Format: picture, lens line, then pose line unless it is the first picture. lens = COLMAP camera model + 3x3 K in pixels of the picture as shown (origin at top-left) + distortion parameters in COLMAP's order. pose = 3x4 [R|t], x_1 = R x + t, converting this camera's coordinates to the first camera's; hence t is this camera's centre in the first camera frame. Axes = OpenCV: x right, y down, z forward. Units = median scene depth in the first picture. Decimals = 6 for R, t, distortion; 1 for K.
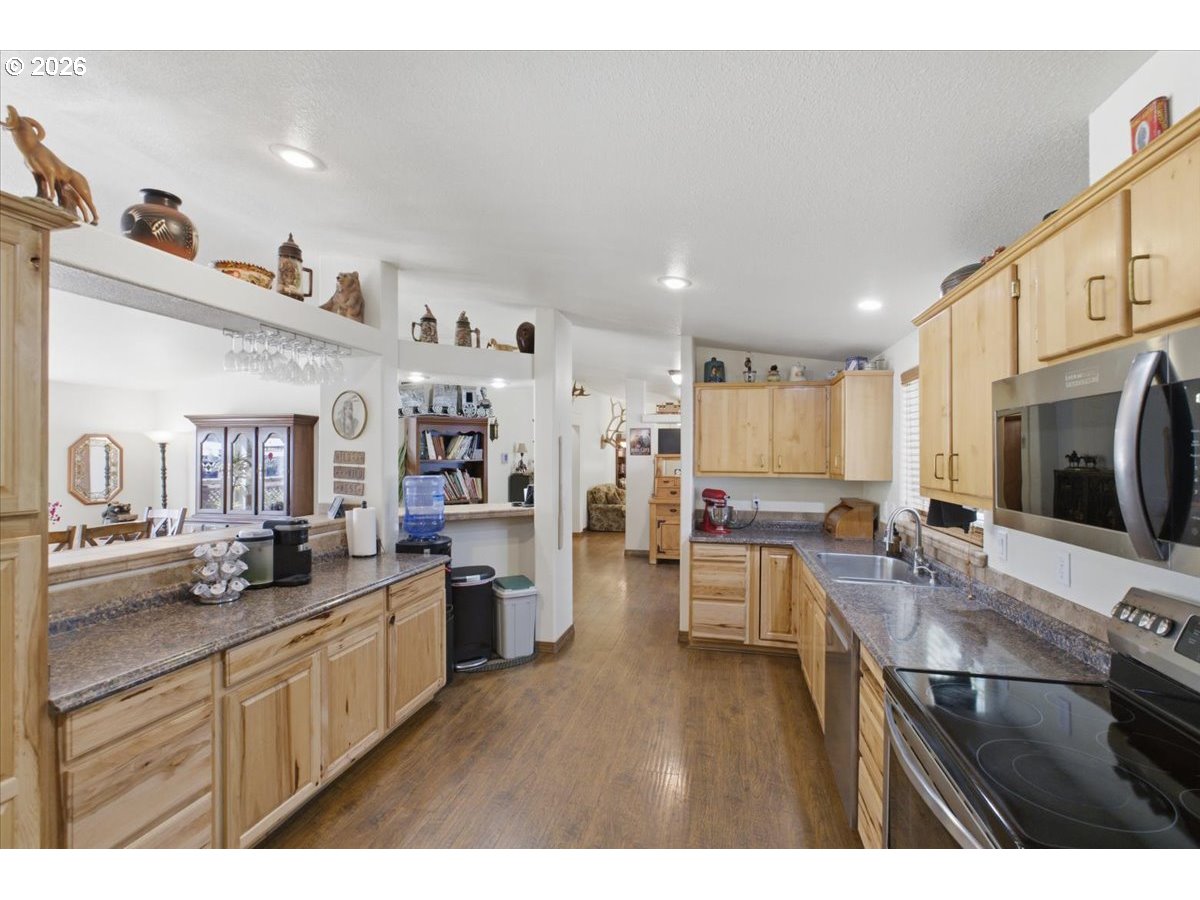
lens RADIAL K [[518.2, 0, 615.4], [0, 518.2, 453.5], [0, 0, 1]] dist [-0.007995, -0.000093]
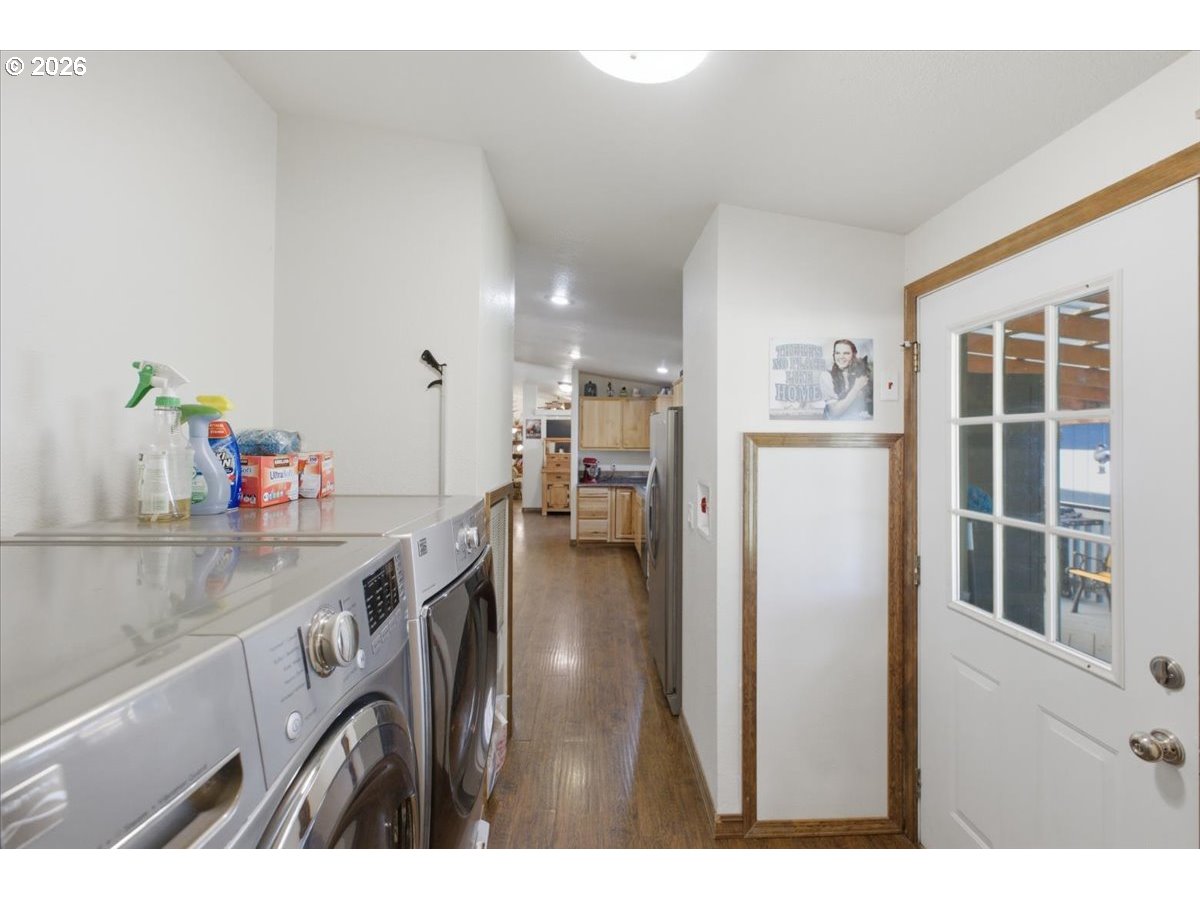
lens RADIAL K [[518.2, 0, 603.3], [0, 518.2, 444.5], [0, 0, 1]] dist [-0.007995, -0.000093]
pose [[0.972233, -0.000997, 0.234014, -0.180101], [-0.001966, 0.999921, 0.012429, 0.002771], [-0.234008, -0.012544, 0.972154, -0.725602]]
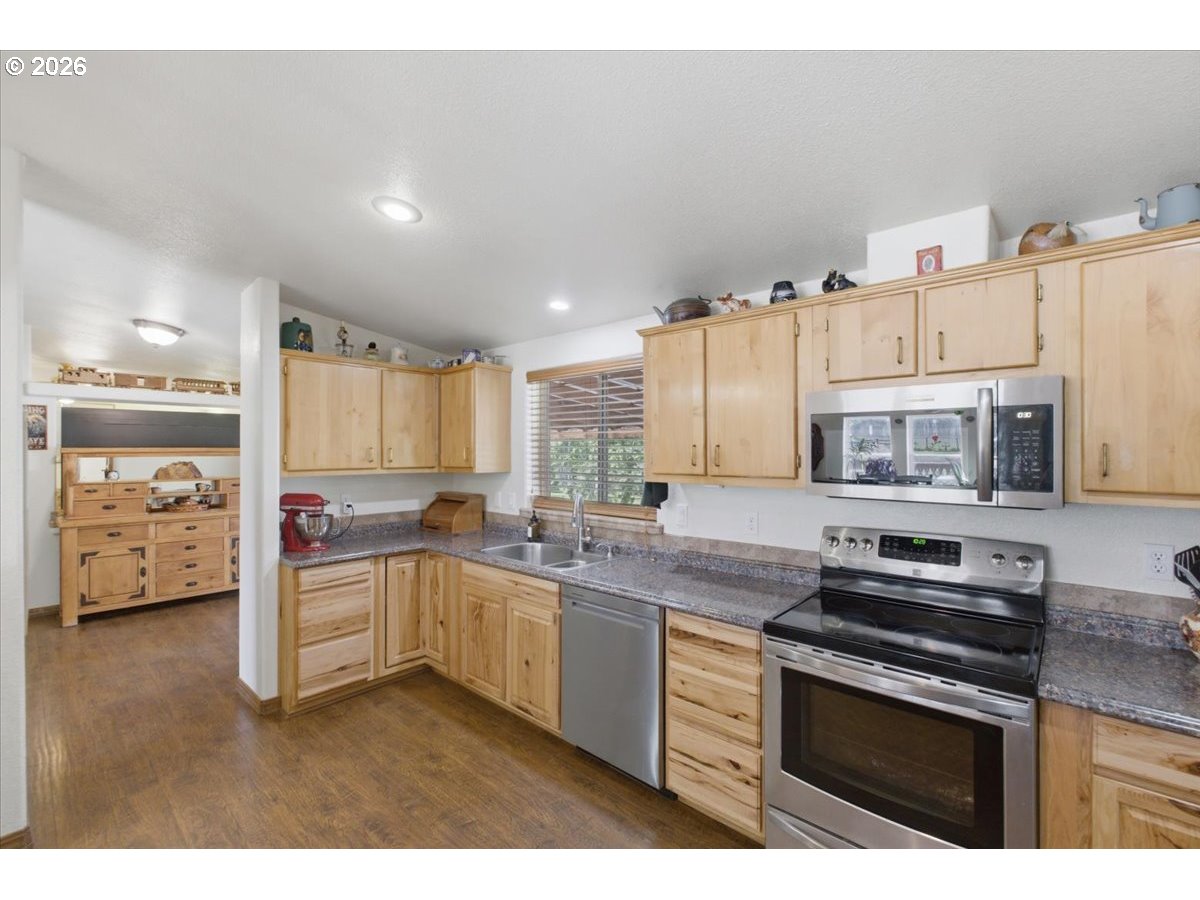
lens RADIAL K [[518.2, 0, 598.3], [0, 518.2, 448.2], [0, 0, 1]] dist [-0.007995, -0.000093]
pose [[0.496008, -0.002814, 0.868314, -0.258901], [0.001537, 0.999996, 0.002363, 0.002005], [-0.868317, 0.000162, 0.496010, 0.269725]]
